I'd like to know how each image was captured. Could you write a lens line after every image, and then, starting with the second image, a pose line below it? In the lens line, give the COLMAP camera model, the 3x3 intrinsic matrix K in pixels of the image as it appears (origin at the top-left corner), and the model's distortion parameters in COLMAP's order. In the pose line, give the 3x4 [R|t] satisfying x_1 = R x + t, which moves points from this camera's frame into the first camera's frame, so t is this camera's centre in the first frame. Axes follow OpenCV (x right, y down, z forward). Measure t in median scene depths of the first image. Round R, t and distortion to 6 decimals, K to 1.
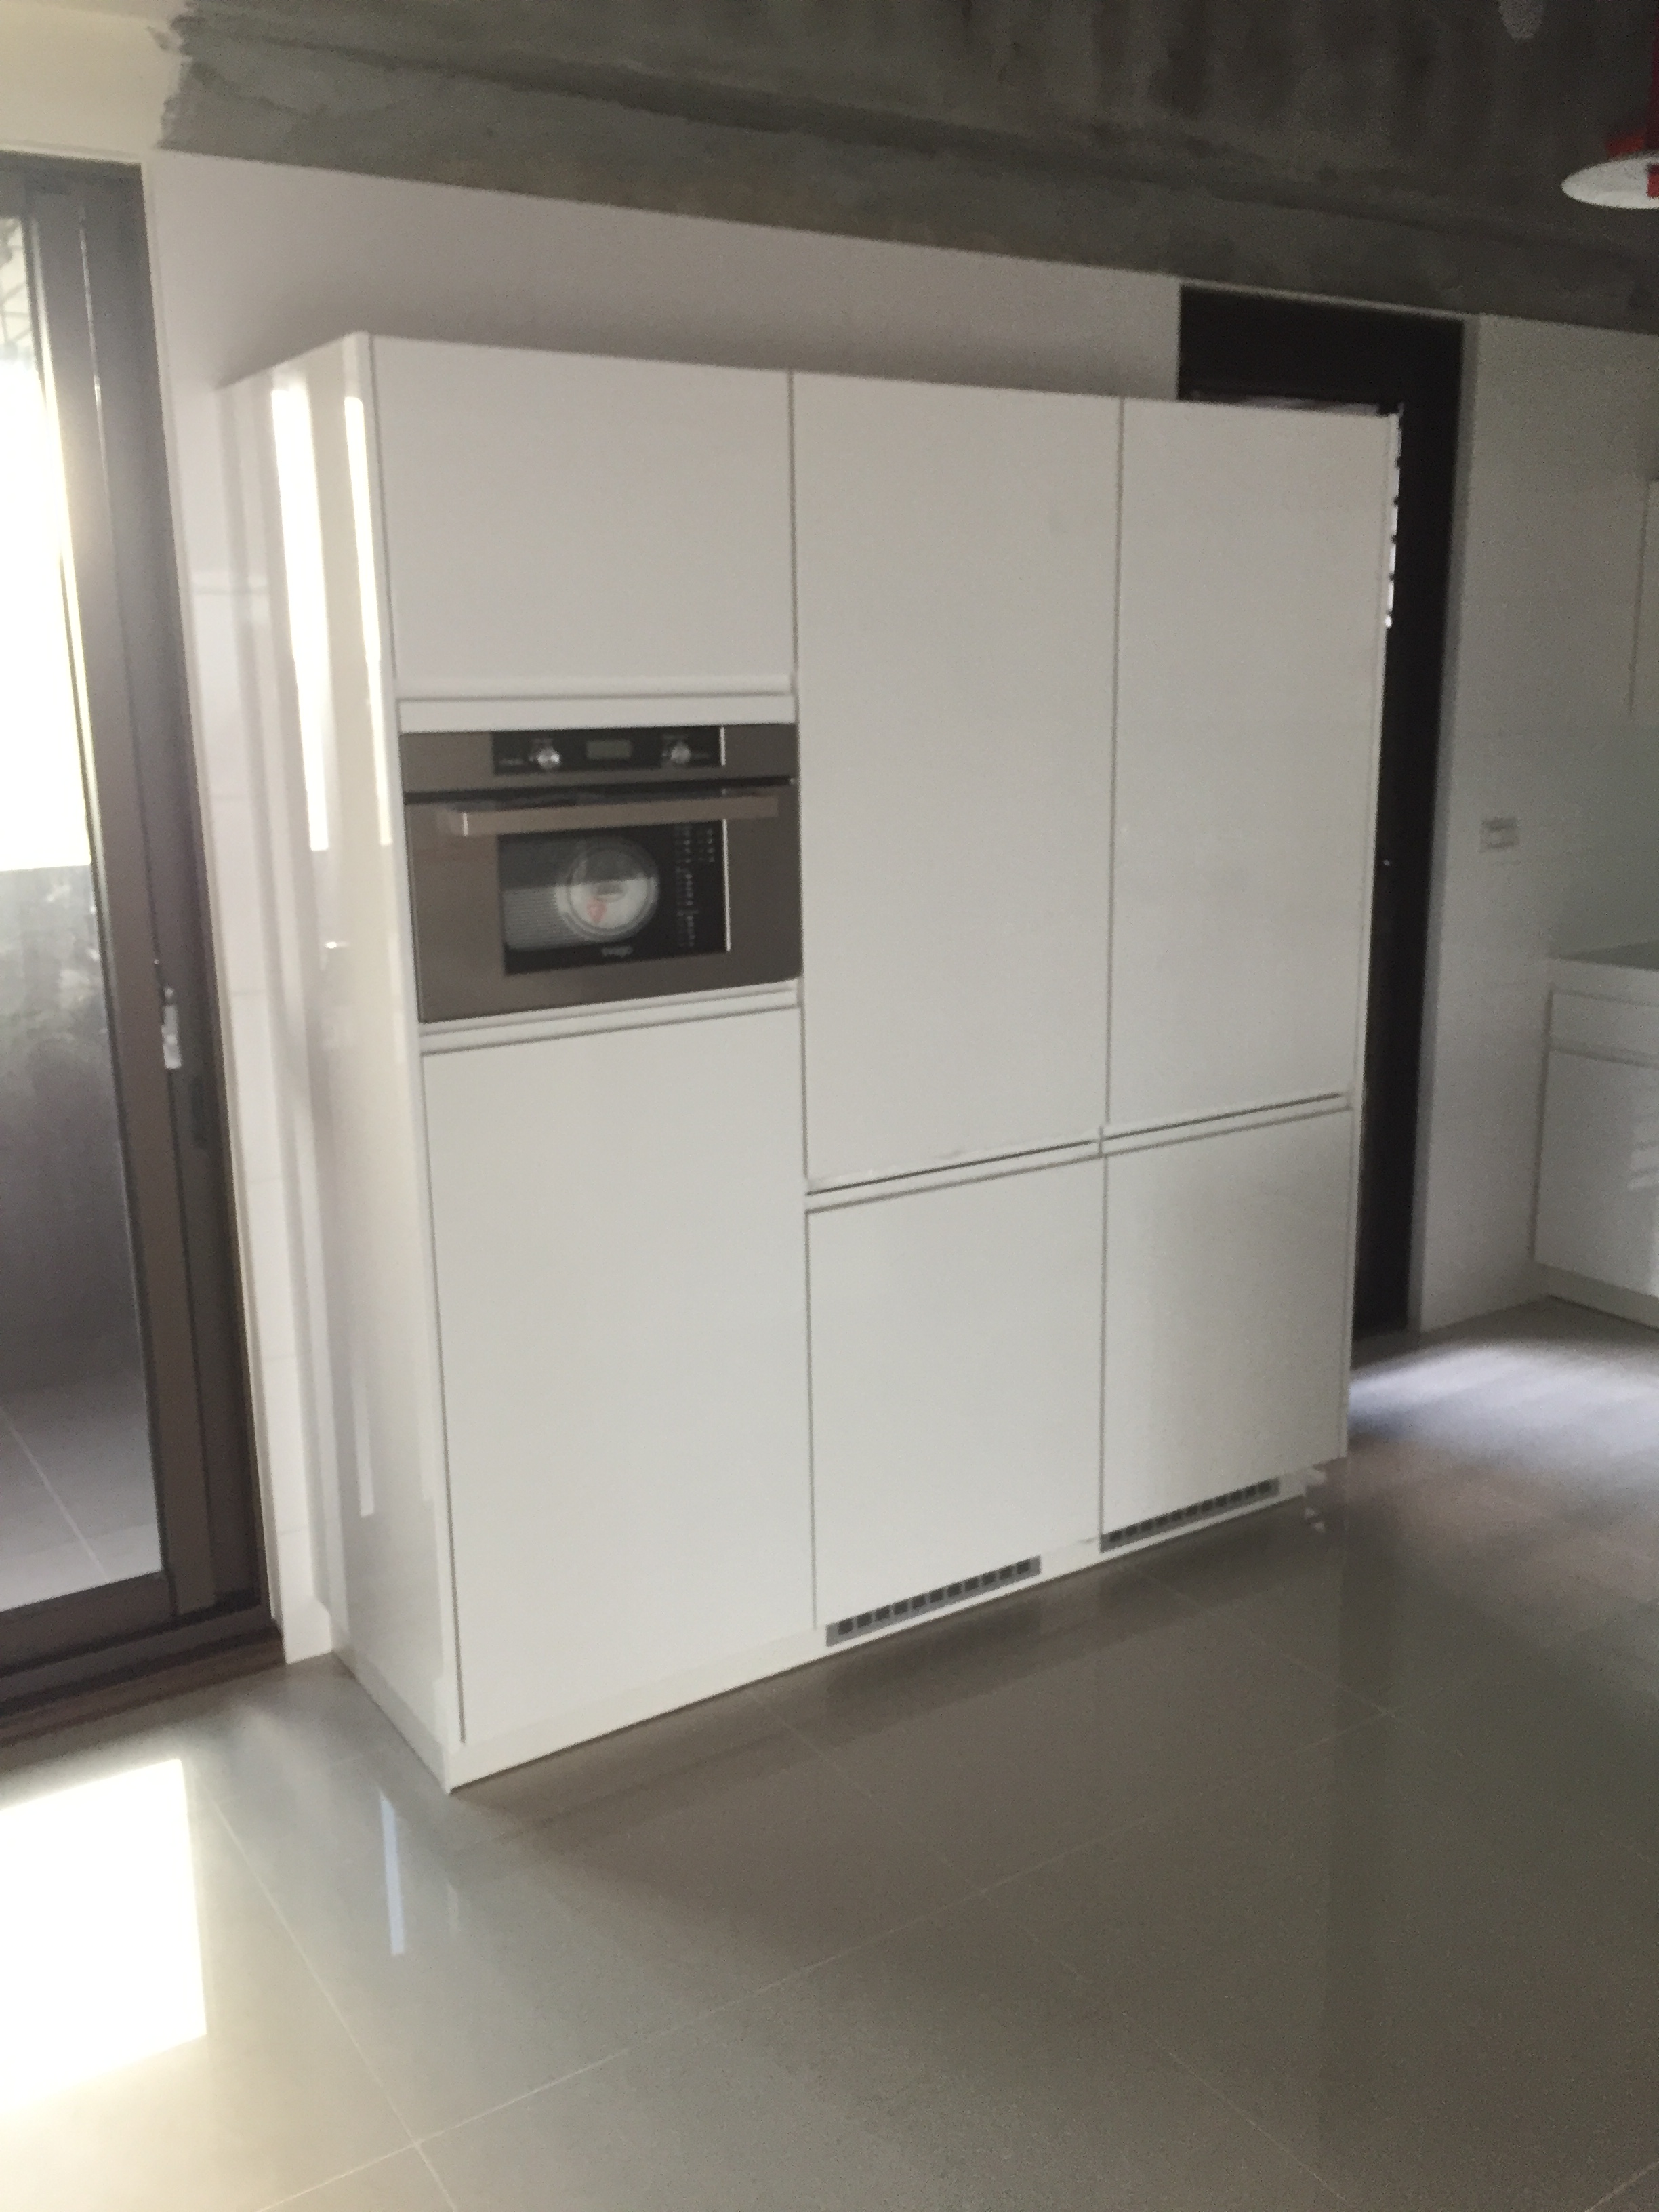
lens RADIAL K [[1912.0, 0, 829.5], [0, 1912.0, 1106.0], [0, 0, 1]] dist [0.078348, -0.102733]
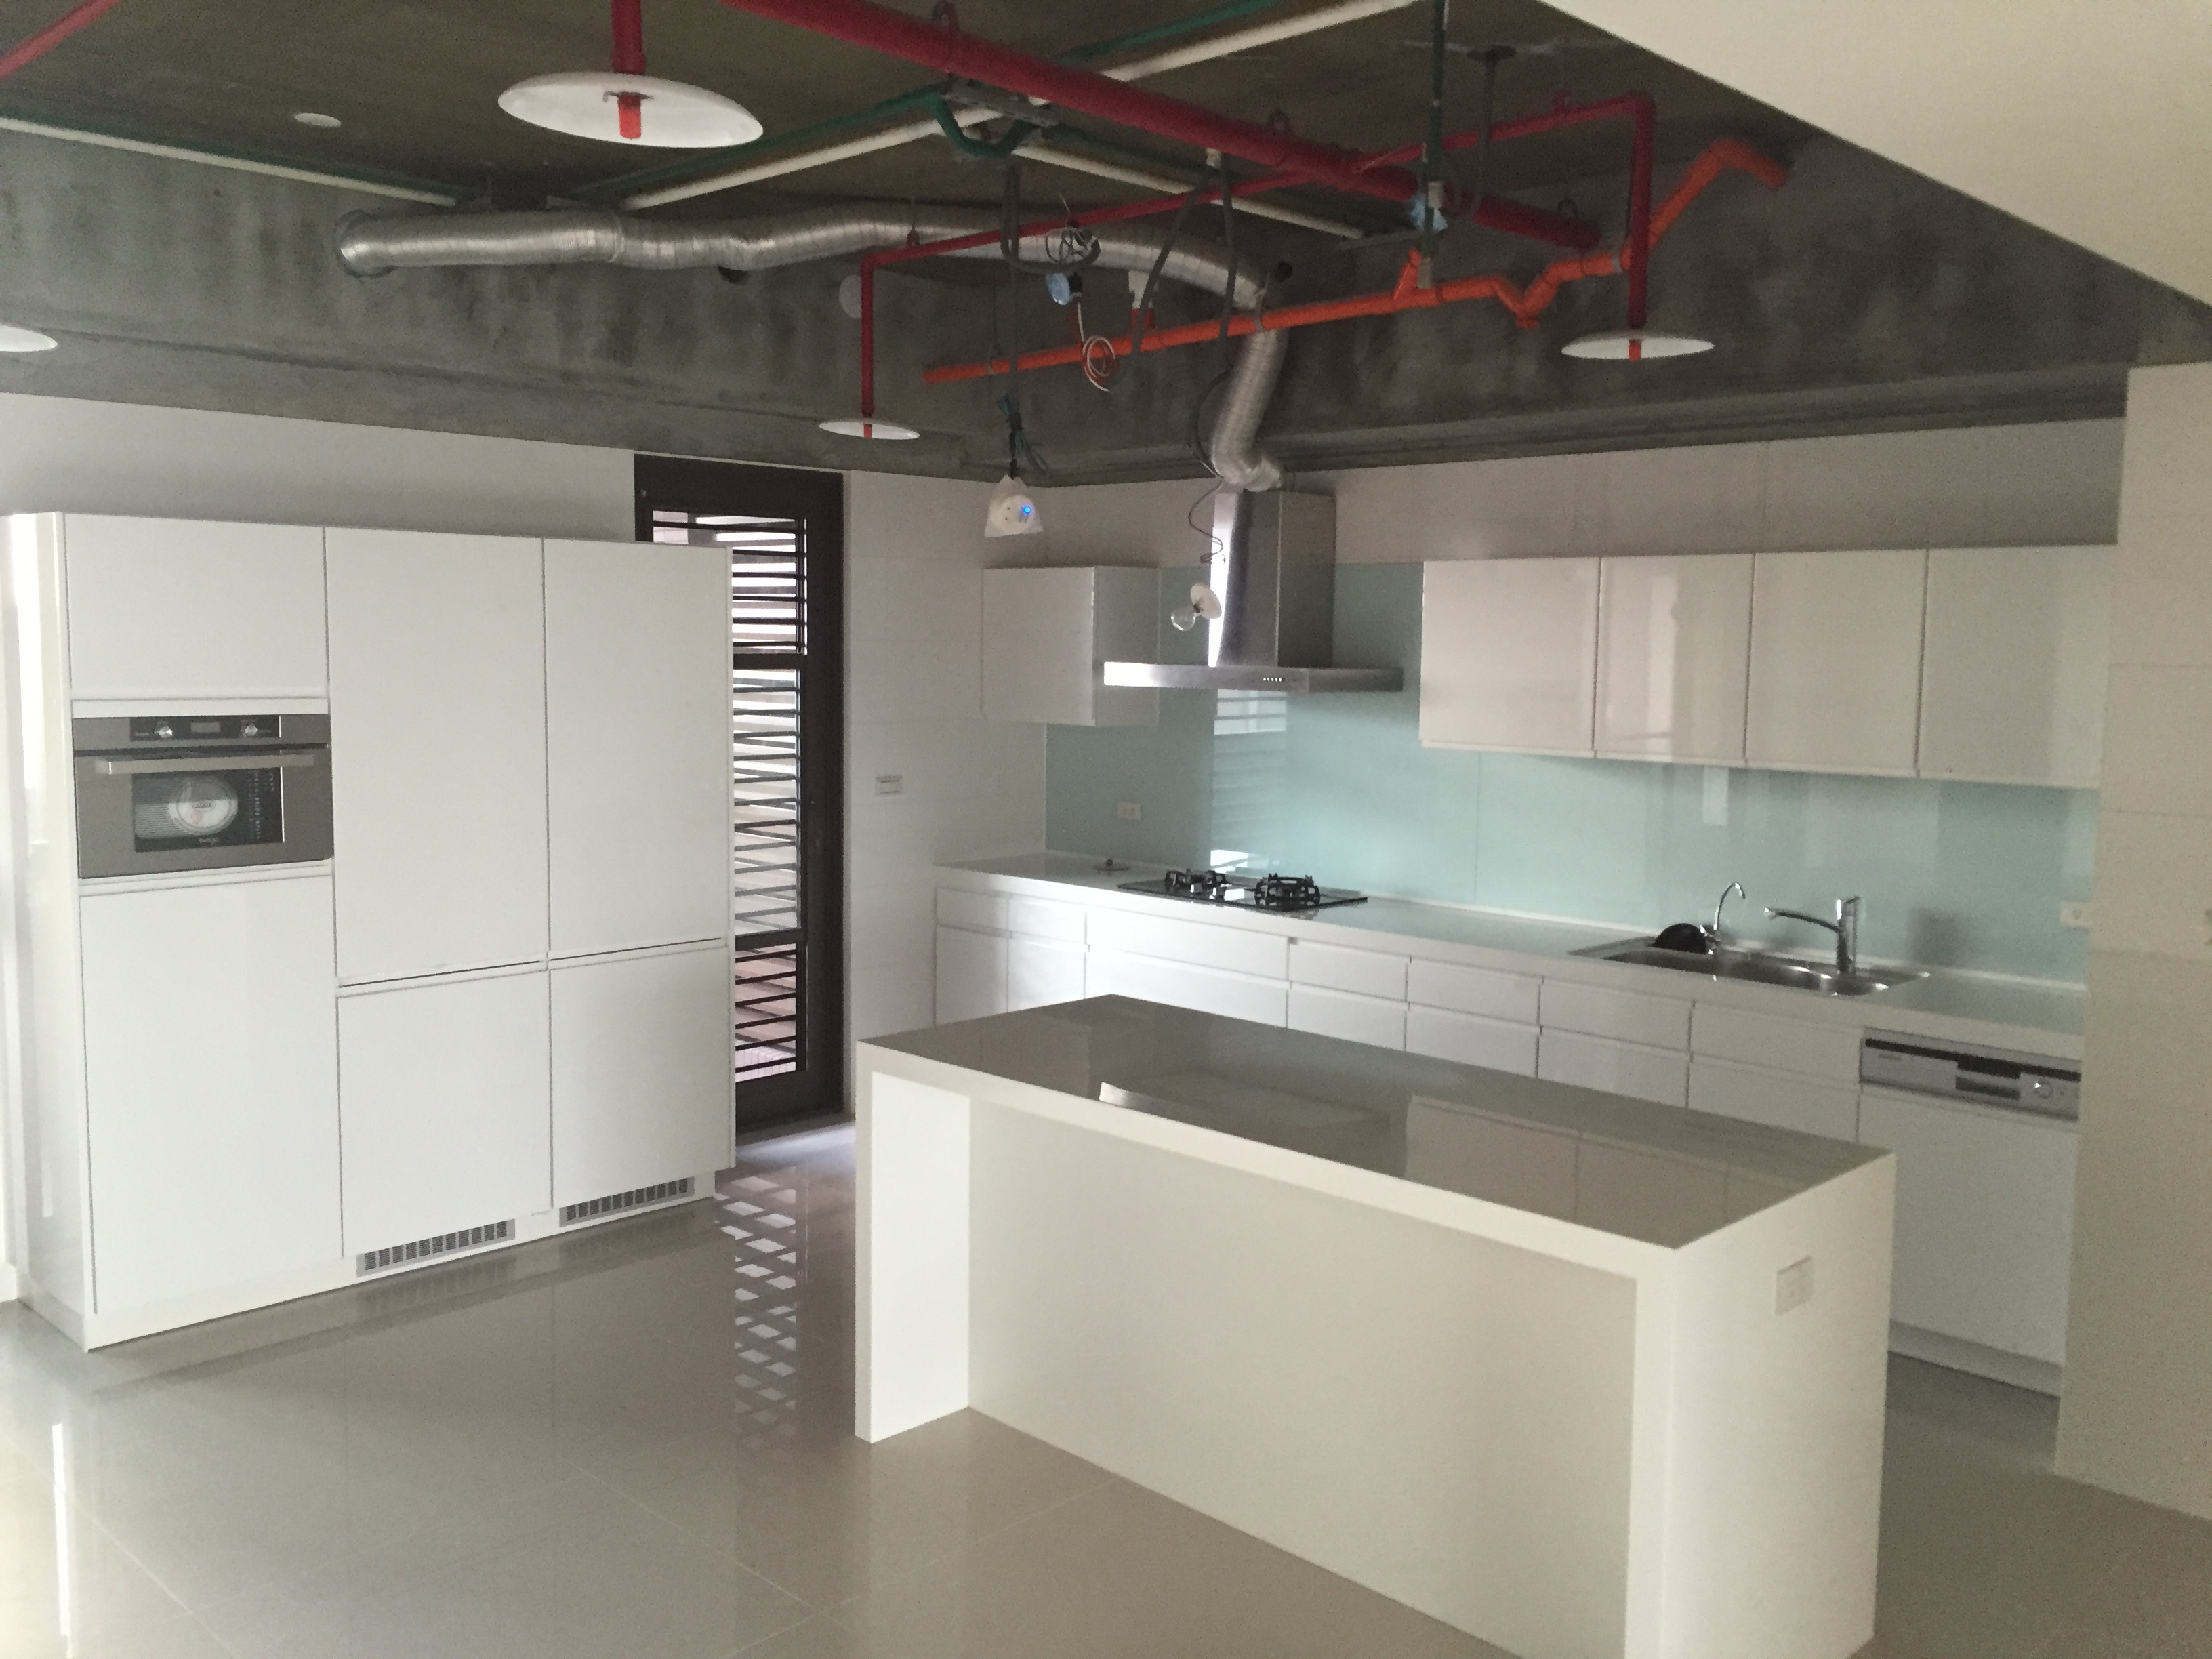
lens RADIAL K [[1888.3, 0, 1106.0], [0, 1888.3, 829.5], [0, 0, 1]] dist [0.017845, 0.008373]
pose [[0.974832, 0.006562, 0.222846, 0.292353], [0.019828, 0.993054, -0.115980, 0.122588], [-0.222059, 0.117479, 0.967930, -0.835325]]
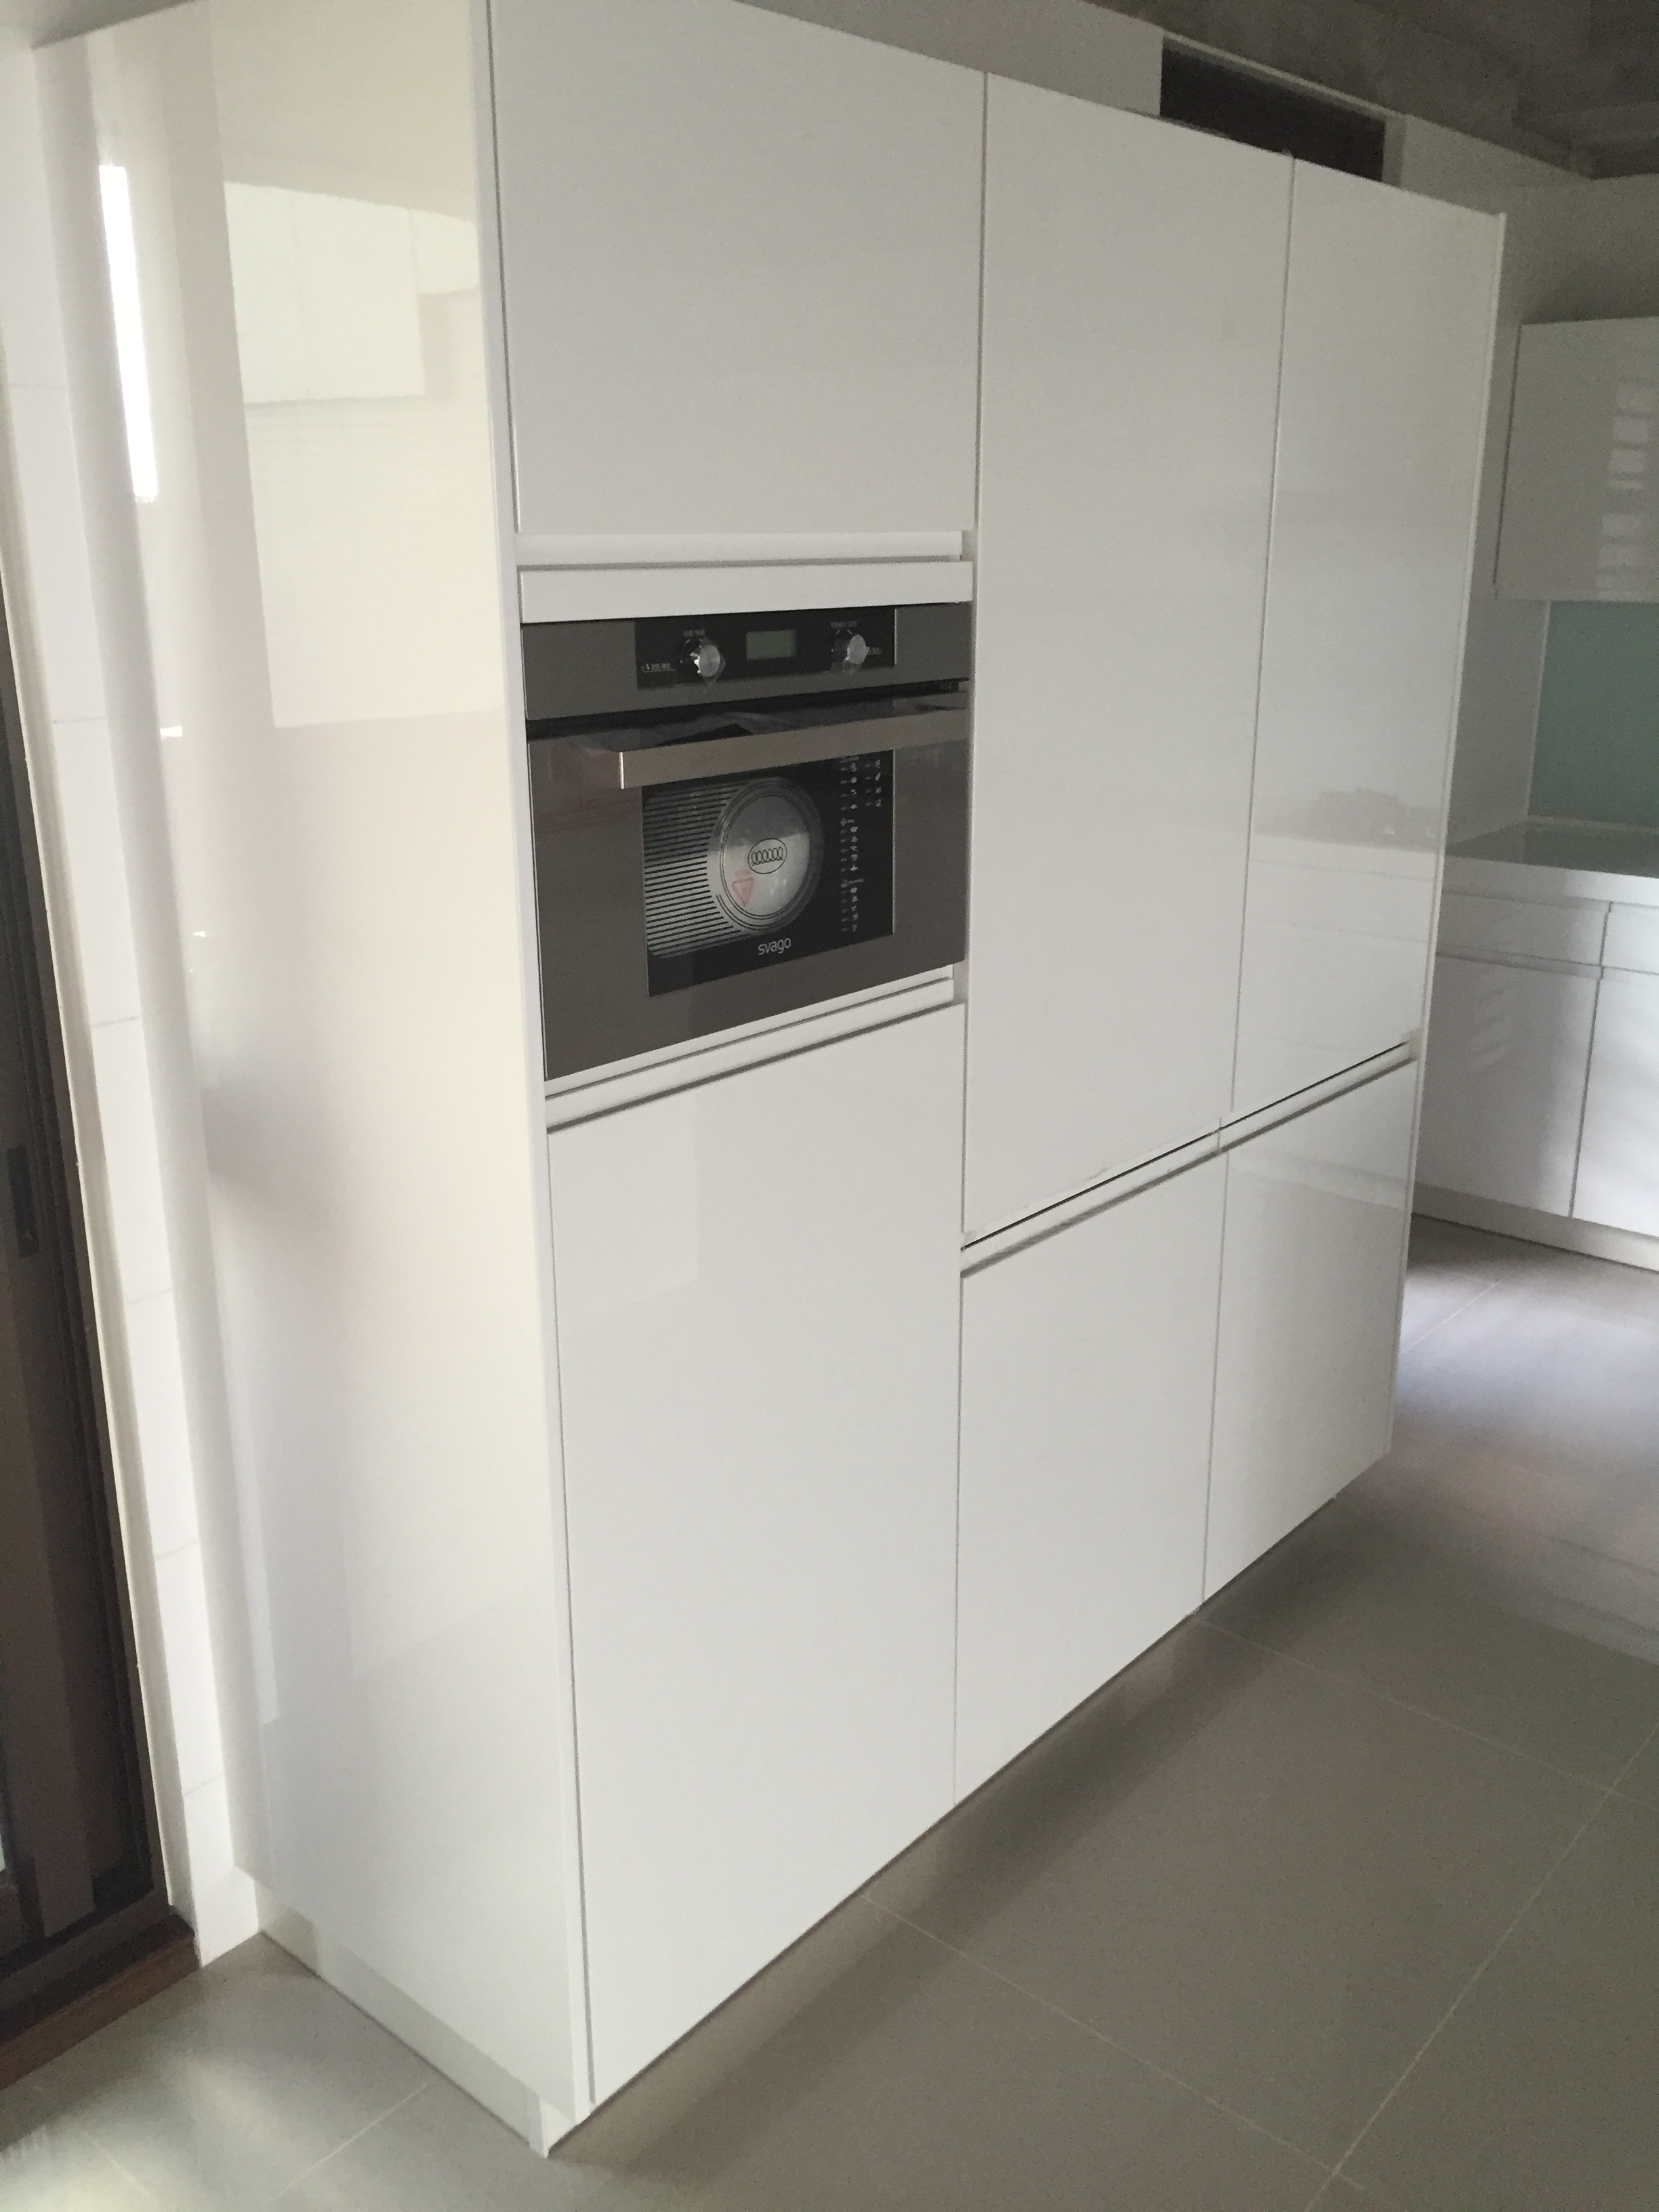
lens RADIAL K [[1912.0, 0, 829.5], [0, 1912.0, 1106.0], [0, 0, 1]] dist [0.078348, -0.102733]
pose [[0.958550, -0.071750, 0.275742, -0.274124], [0.052791, 0.995741, 0.075582, -0.072237], [-0.279990, -0.057893, 0.958256, 0.330805]]
